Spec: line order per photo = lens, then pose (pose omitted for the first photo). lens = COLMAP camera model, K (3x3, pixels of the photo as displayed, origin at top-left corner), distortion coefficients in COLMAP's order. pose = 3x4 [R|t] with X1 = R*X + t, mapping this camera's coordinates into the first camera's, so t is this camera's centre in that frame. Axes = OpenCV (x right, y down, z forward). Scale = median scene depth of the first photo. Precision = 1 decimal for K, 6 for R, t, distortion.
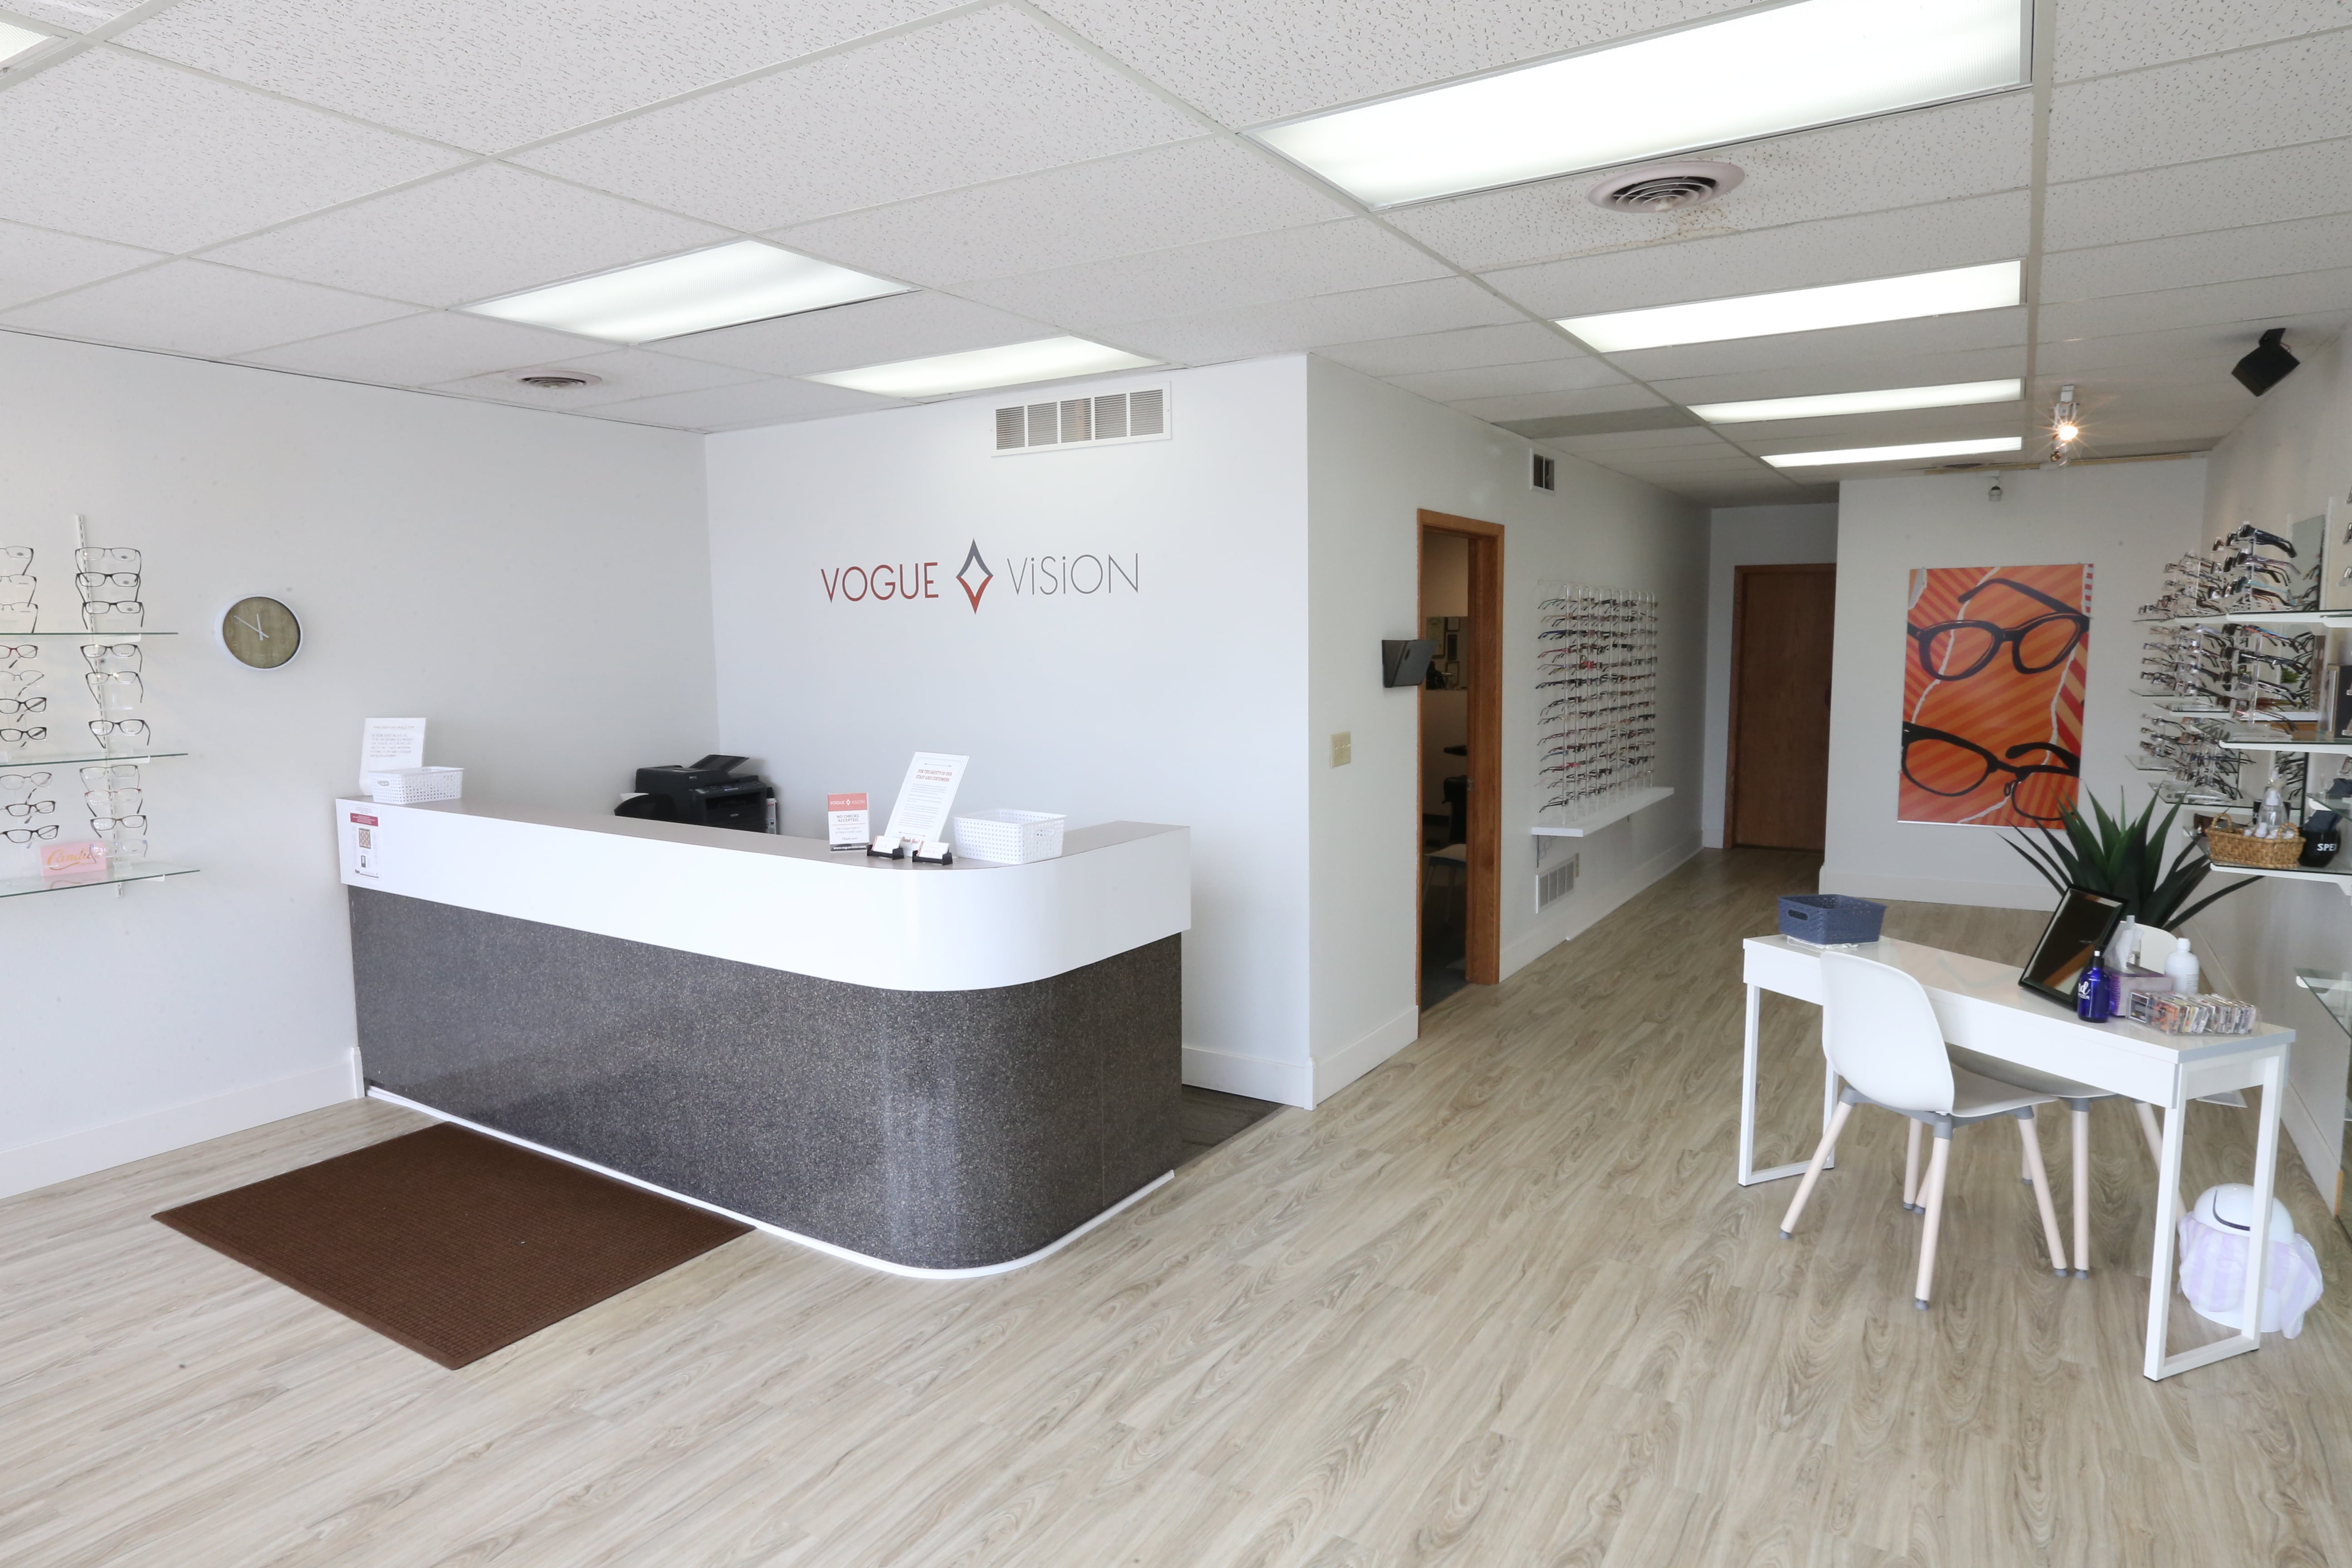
lens RADIAL K [[1298.7, 0, 1176.0], [0, 1298.7, 784.0], [0, 0, 1]] dist [-0.040381, 0.031381]
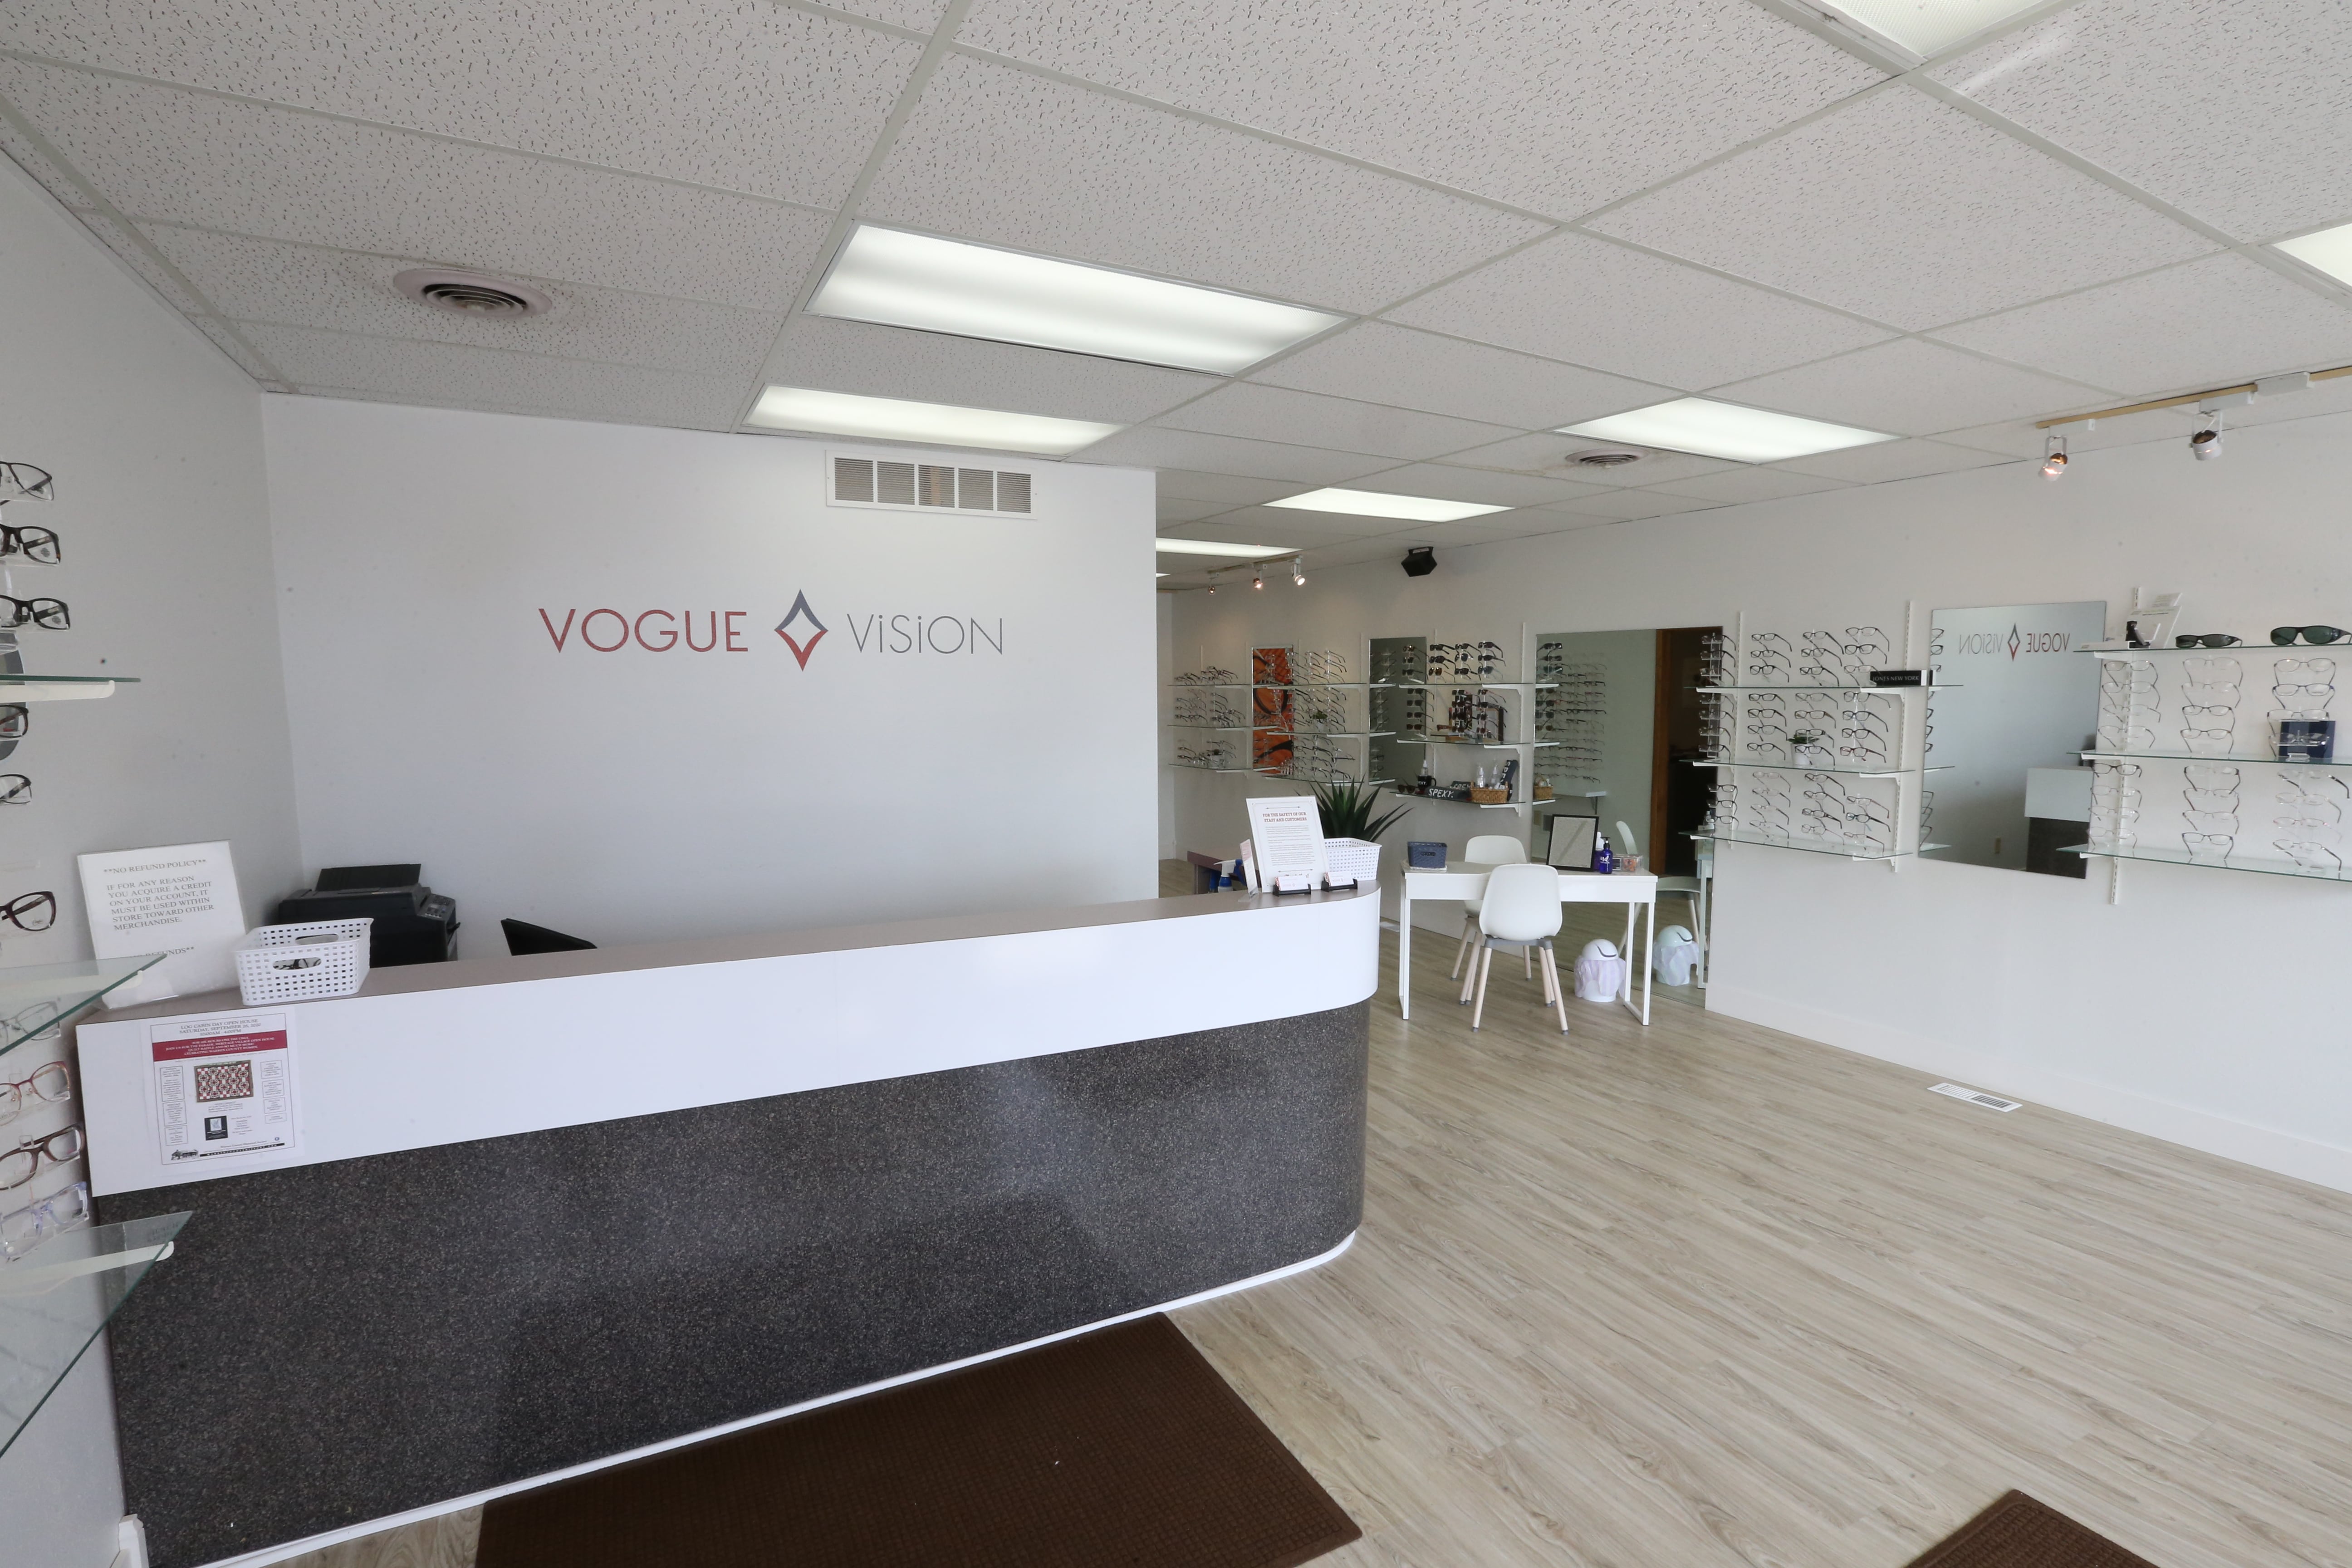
lens RADIAL K [[1072.4, 0, 1087.4], [0, 1072.4, 794.2], [0, 0, 1]] dist [-0.049231, 0.016614]
pose [[0.544524, -0.076556, 0.835244, -0.857455], [0.095064, 0.995042, 0.029227, -0.057009], [-0.833340, 0.063487, 0.549102, 0.515648]]
